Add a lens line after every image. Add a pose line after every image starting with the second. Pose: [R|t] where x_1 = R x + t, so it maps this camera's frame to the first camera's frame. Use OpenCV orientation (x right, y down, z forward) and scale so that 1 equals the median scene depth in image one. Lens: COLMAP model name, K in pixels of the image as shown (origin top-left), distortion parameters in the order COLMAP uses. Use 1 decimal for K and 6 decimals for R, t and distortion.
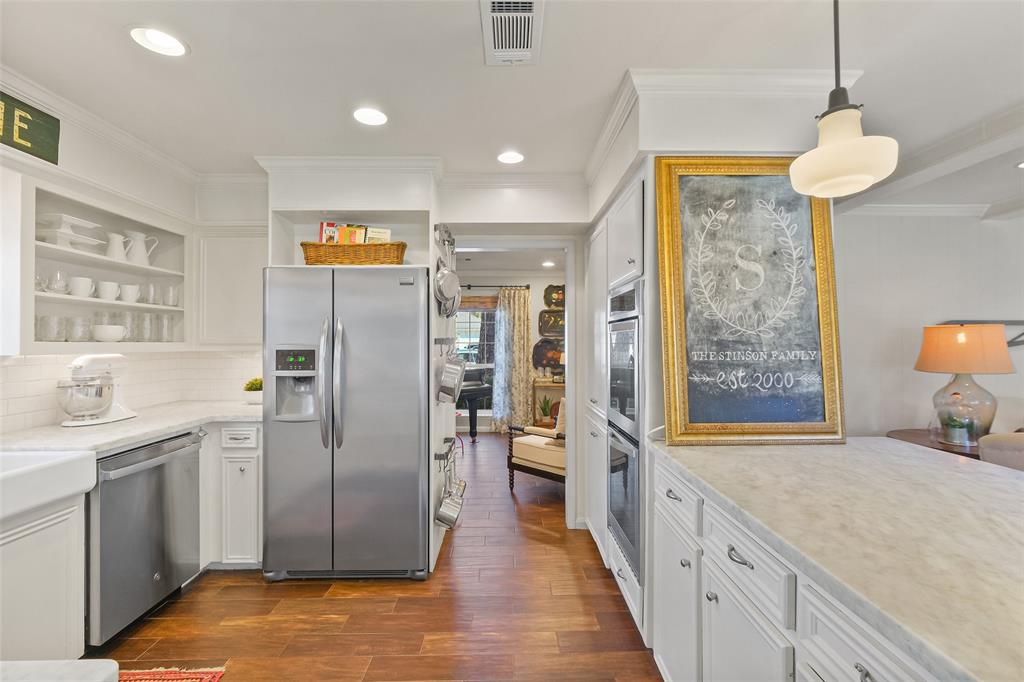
lens RADIAL K [[450.0, 0, 513.4], [0, 450.0, 339.2], [0, 0, 1]] dist [0.000982, -0.002064]
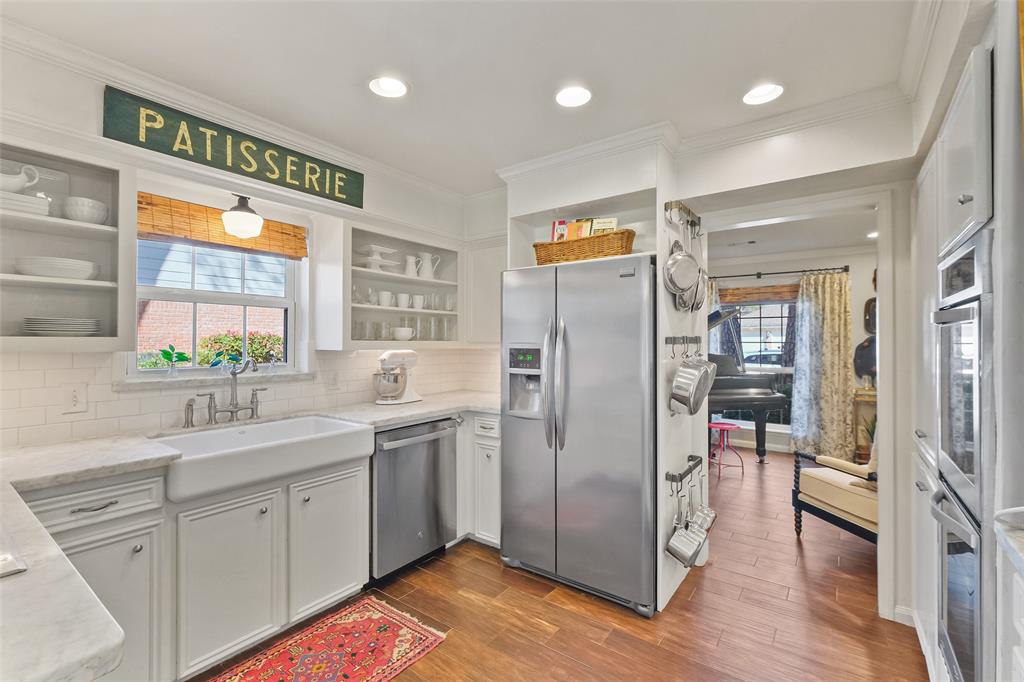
lens RADIAL K [[450.0, 0, 510.2], [0, 450.0, 337.4], [0, 0, 1]] dist [0.000982, -0.002064]
pose [[0.795185, -0.003065, -0.606358, 0.110065], [0.002077, 0.999995, -0.002331, 0.000627], [0.606363, 0.000594, 0.795188, 0.150525]]
